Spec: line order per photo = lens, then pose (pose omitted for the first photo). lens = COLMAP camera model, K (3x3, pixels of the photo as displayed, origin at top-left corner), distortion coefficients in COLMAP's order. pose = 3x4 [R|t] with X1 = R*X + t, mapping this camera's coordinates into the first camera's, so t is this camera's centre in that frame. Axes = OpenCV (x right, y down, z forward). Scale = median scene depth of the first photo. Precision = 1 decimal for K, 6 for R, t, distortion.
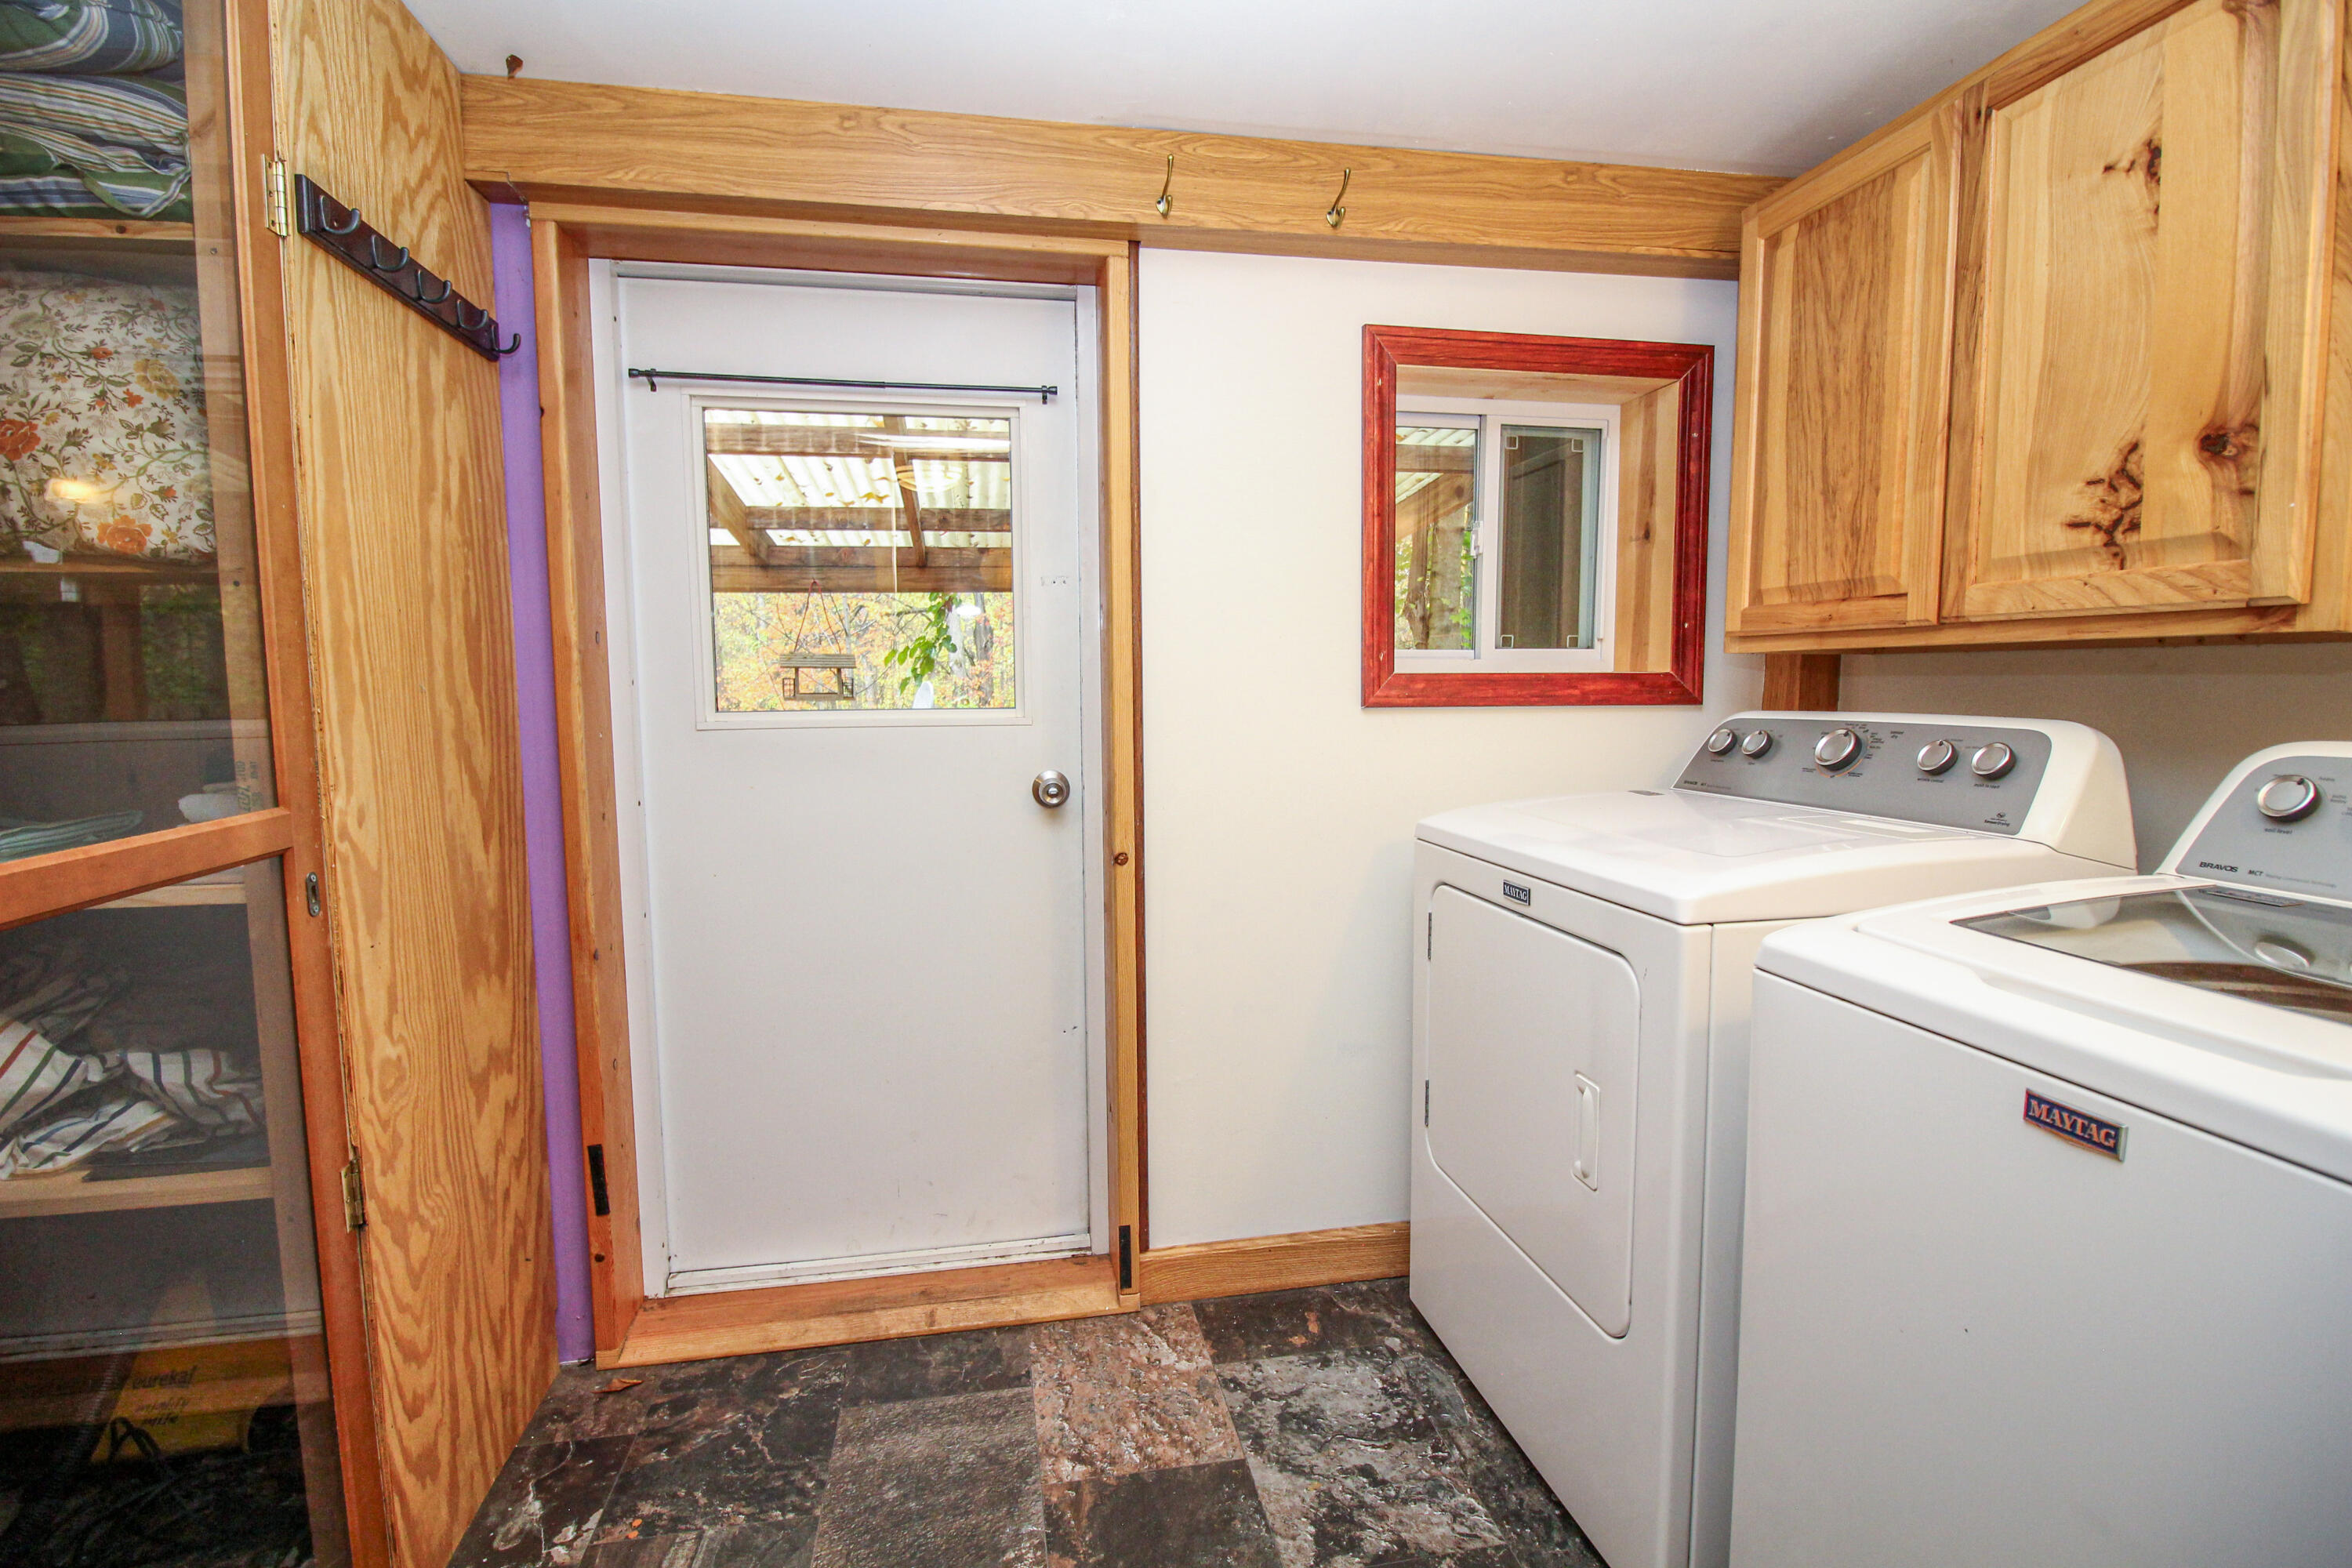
lens RADIAL K [[1105.6, 0, 1176.9], [0, 1105.6, 774.7], [0, 0, 1]] dist [-0.000291, -0.014040]
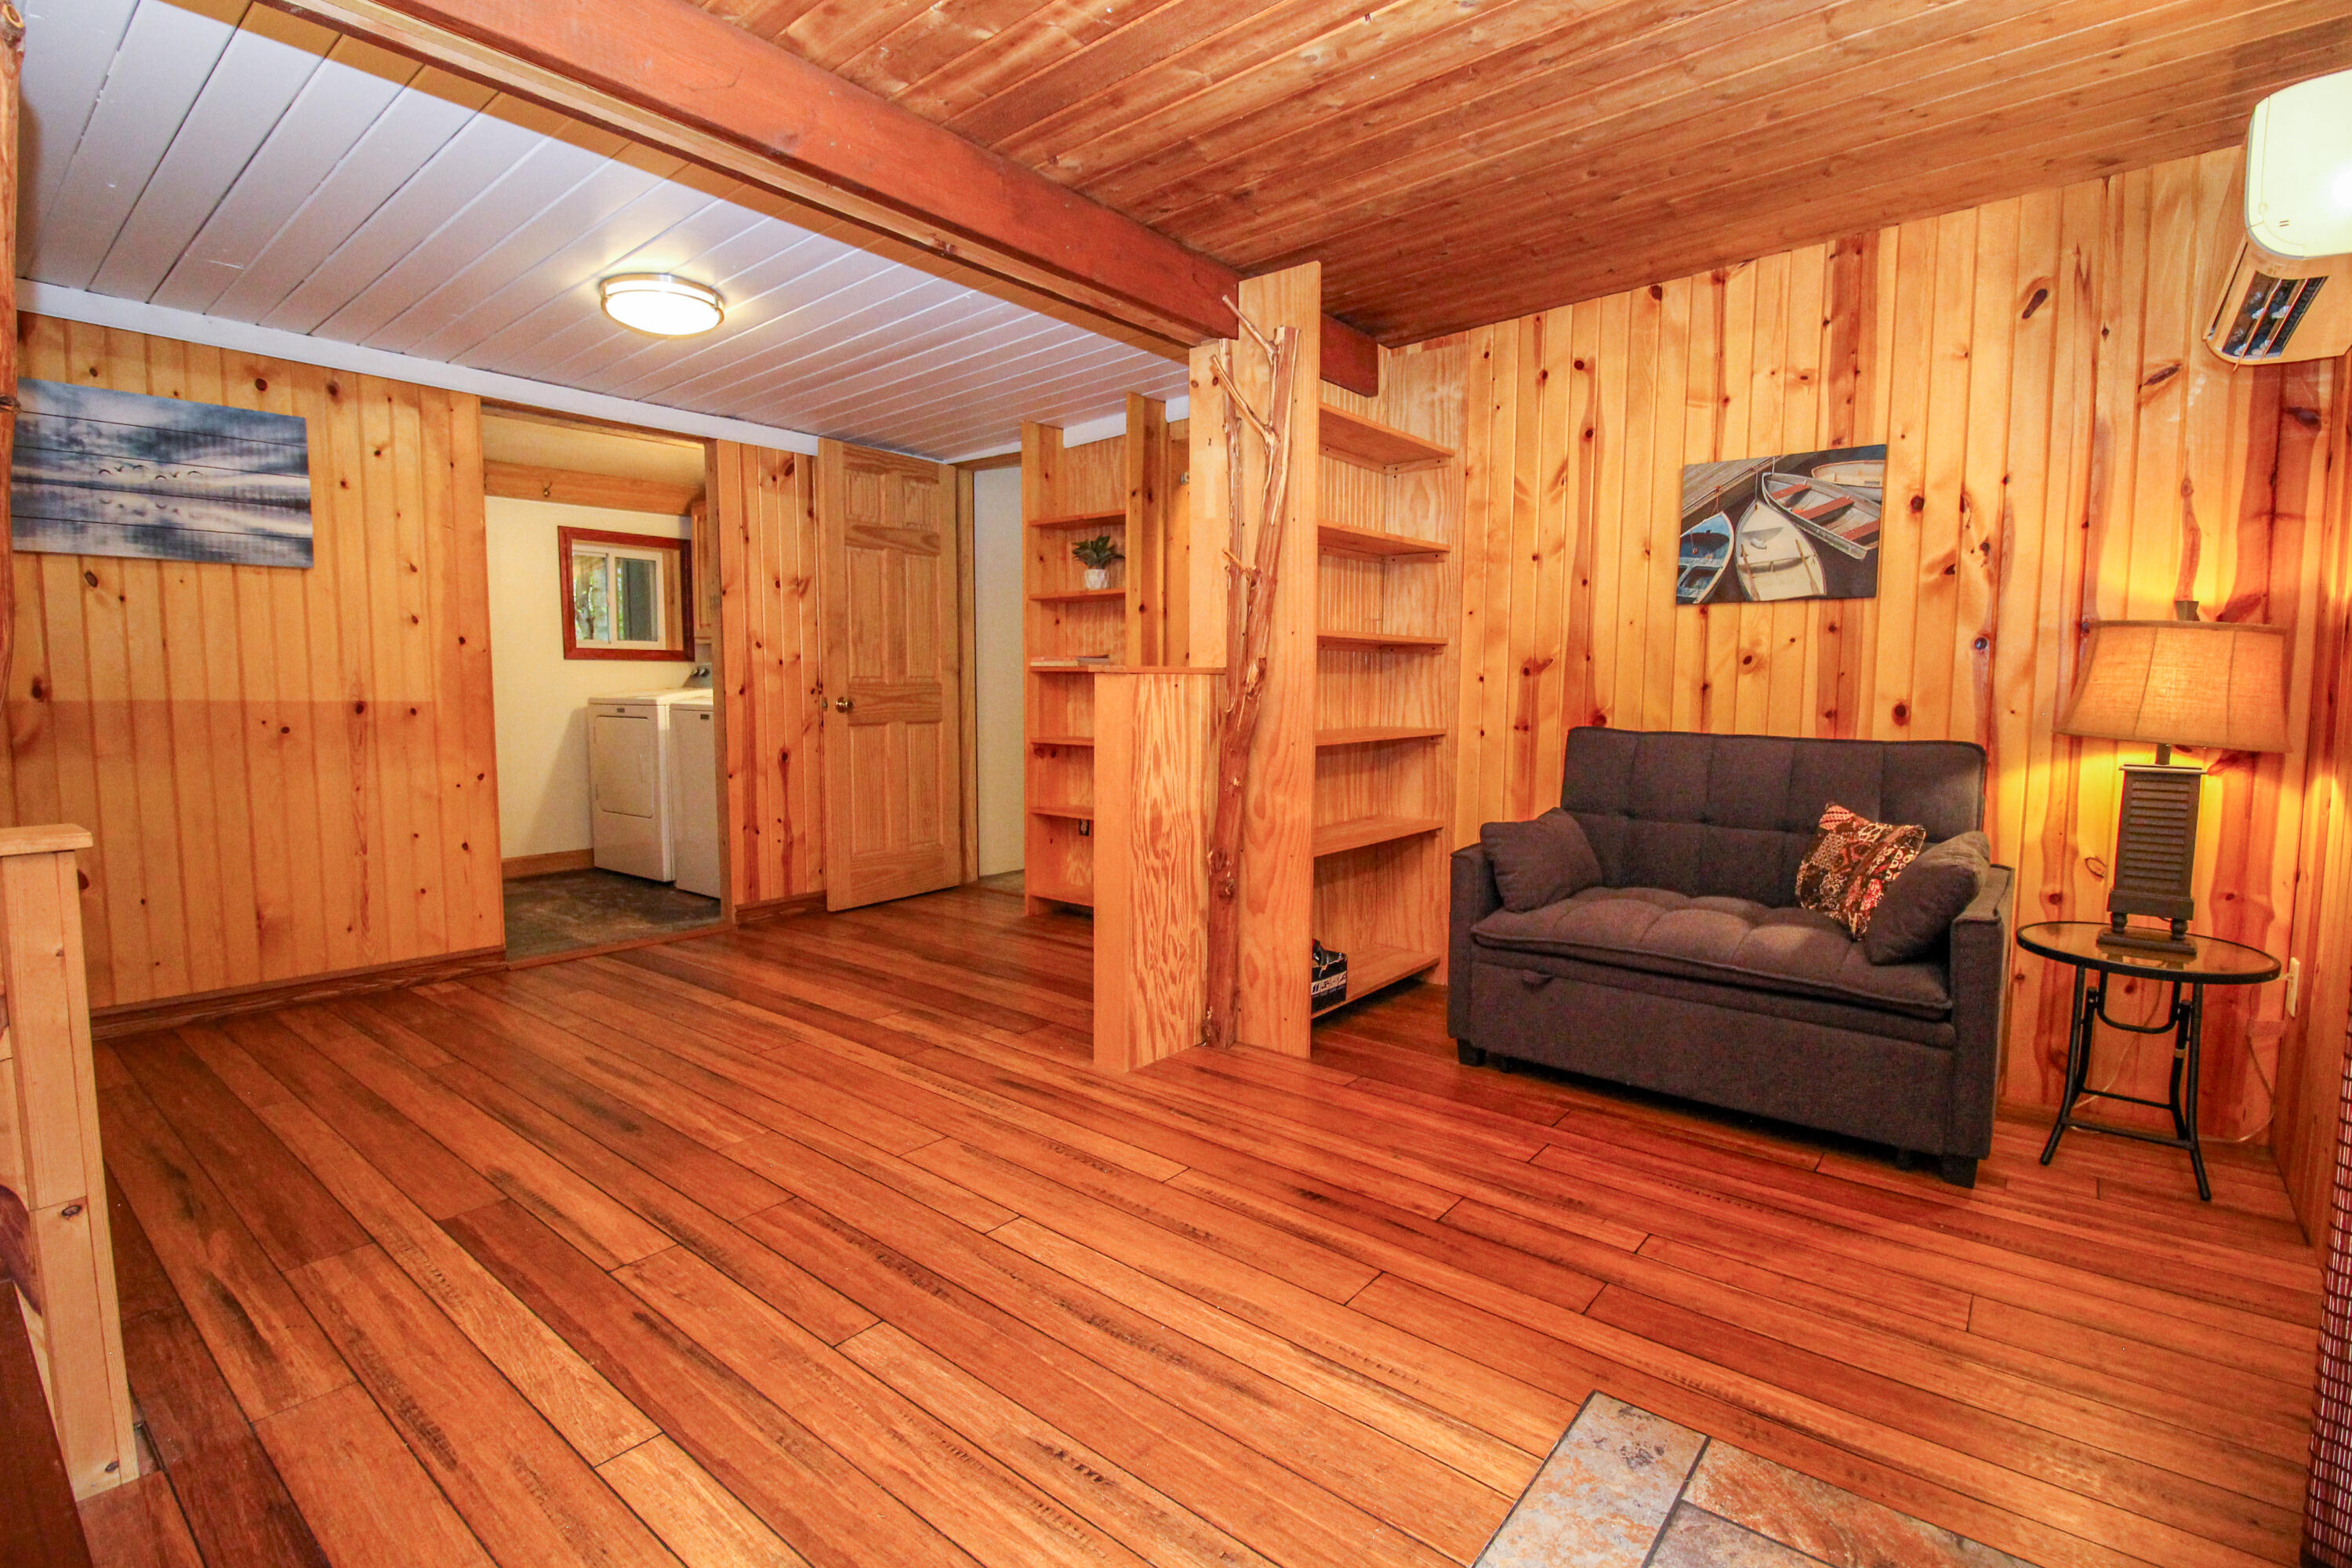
lens RADIAL K [[1096.8, 0, 1174.0], [0, 1096.8, 772.8], [0, 0, 1]] dist [-0.000748, -0.013343]
pose [[0.764093, -0.044261, 0.643586, -0.749480], [0.044601, 0.998881, 0.015743, 0.421580], [-0.643563, 0.016675, 0.765212, -3.526053]]
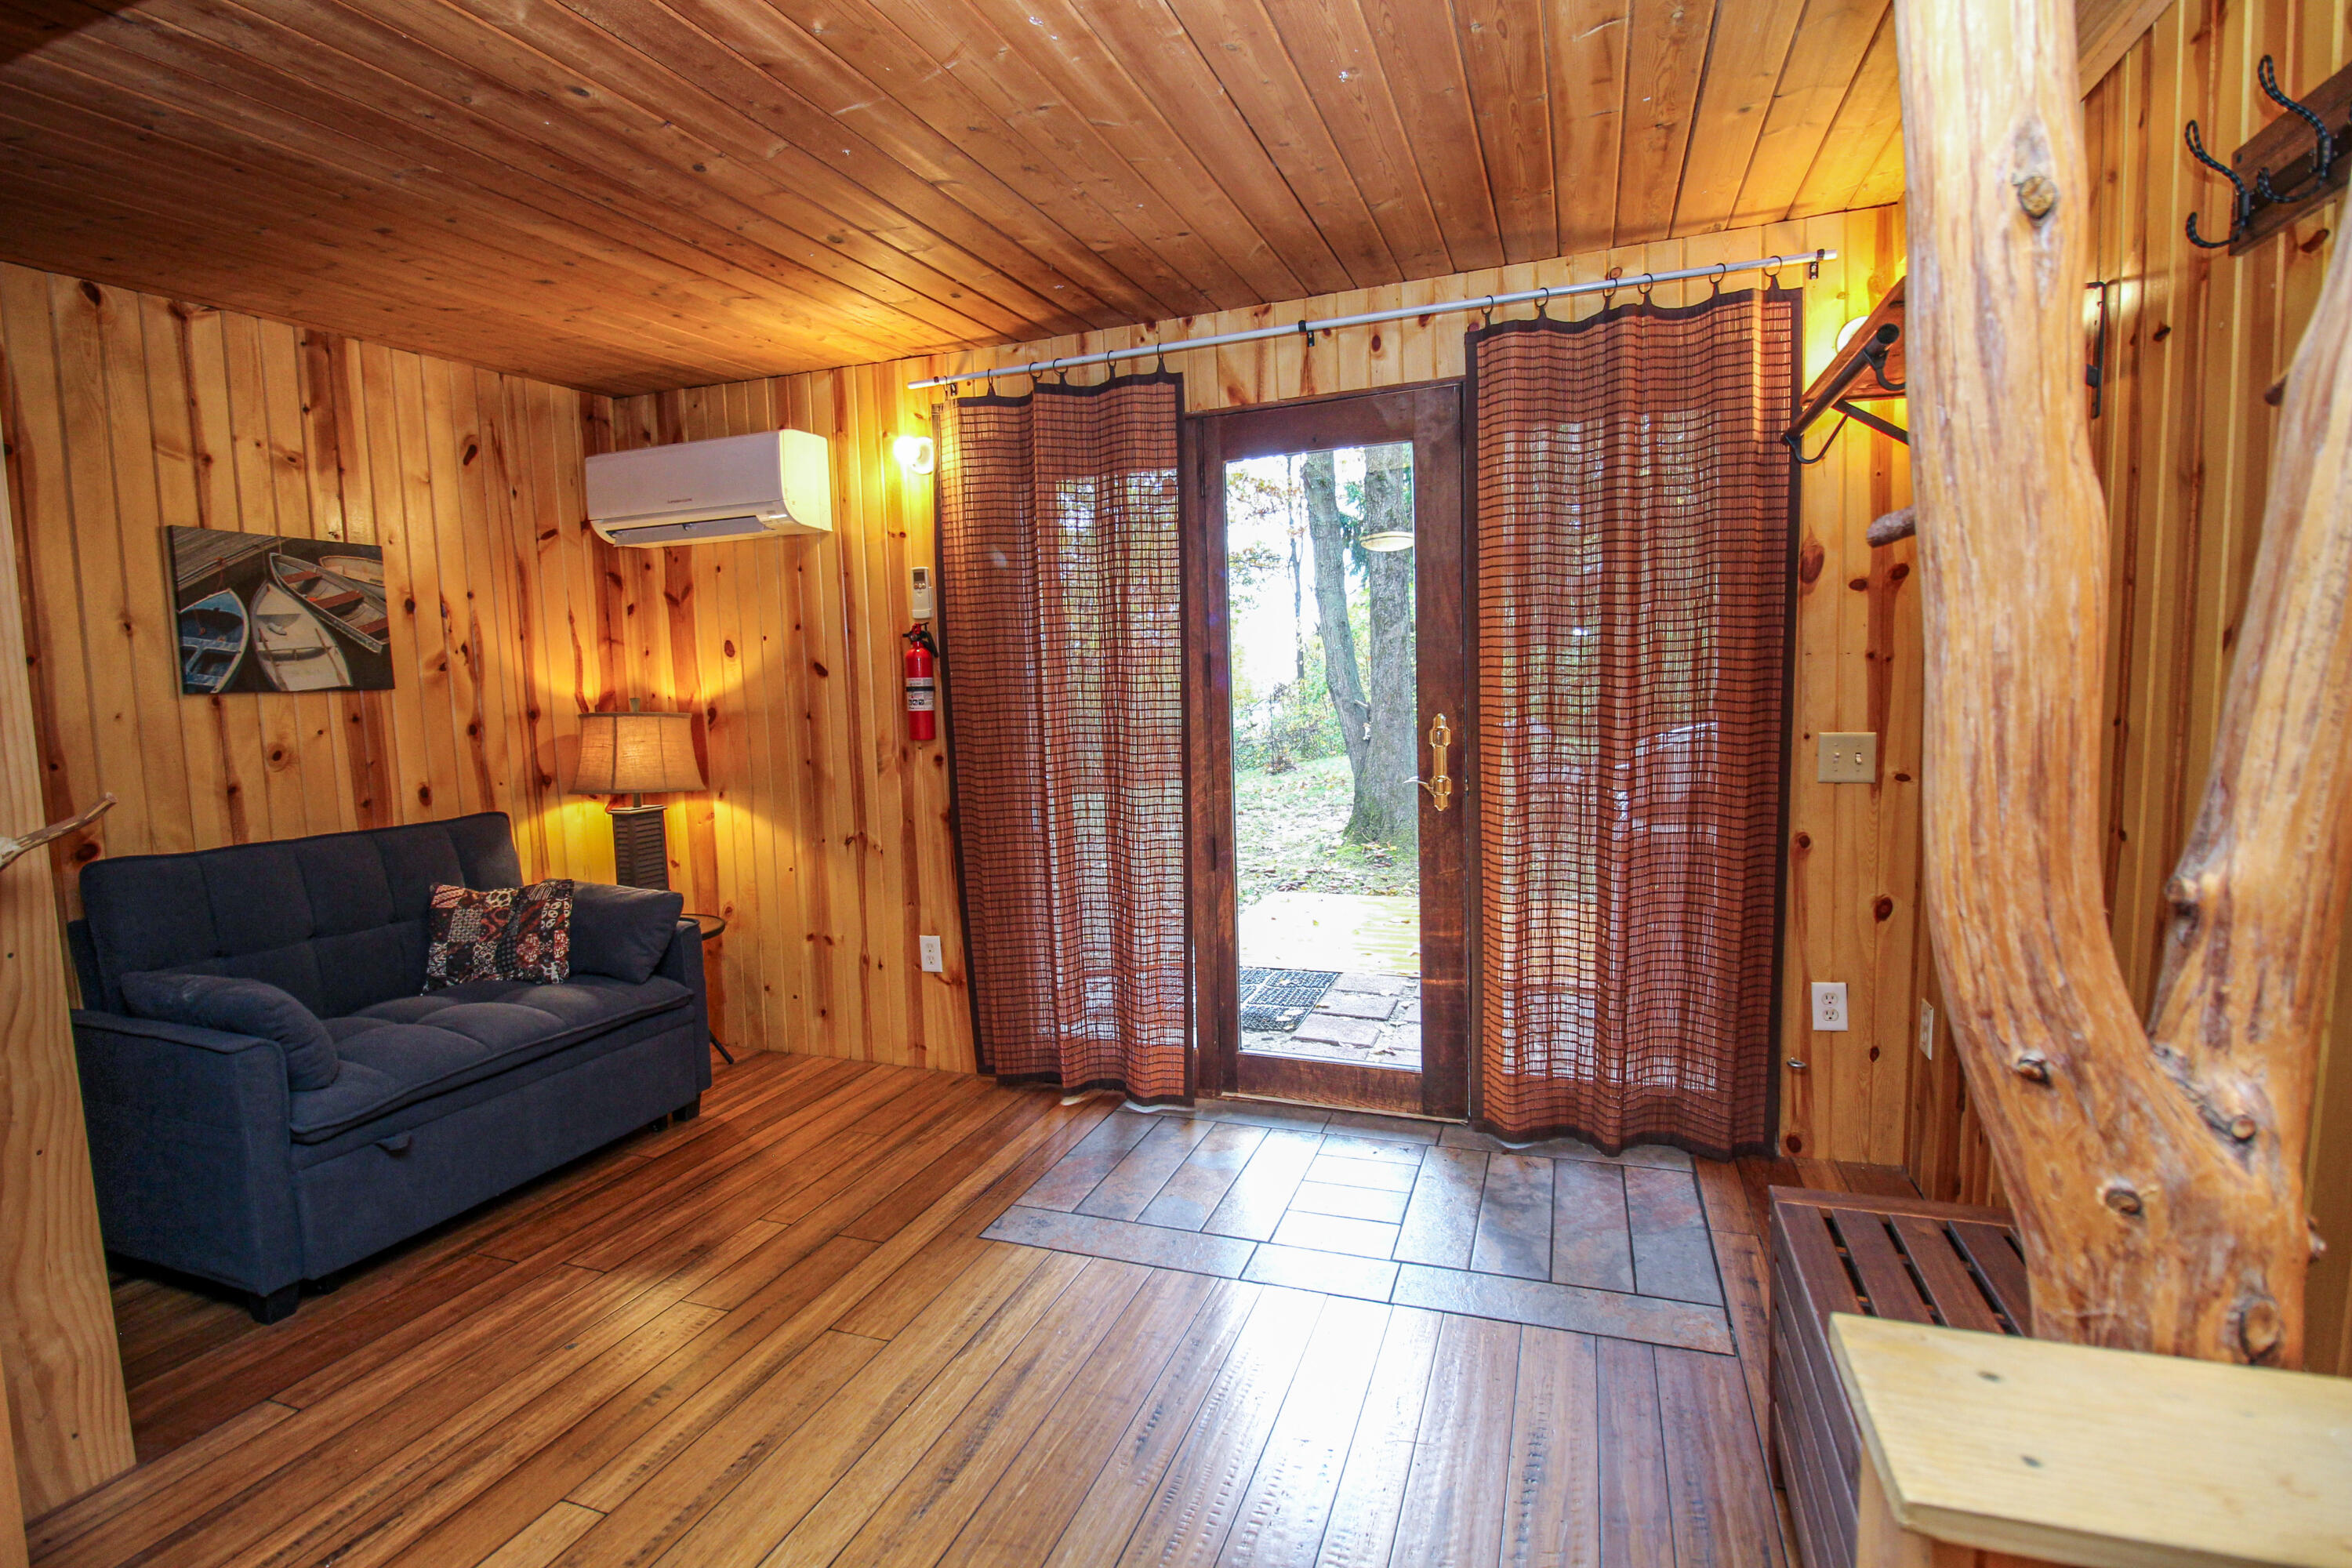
lens RADIAL K [[1088.4, 0, 1180.5], [0, 1088.4, 772.6], [0, 0, 1]] dist [-0.000056, -0.012672]
pose [[-0.856904, -0.010135, 0.515376, -0.878303], [0.080099, 0.985044, 0.152551, 0.103792], [-0.509214, 0.172003, -0.843277, -1.514821]]
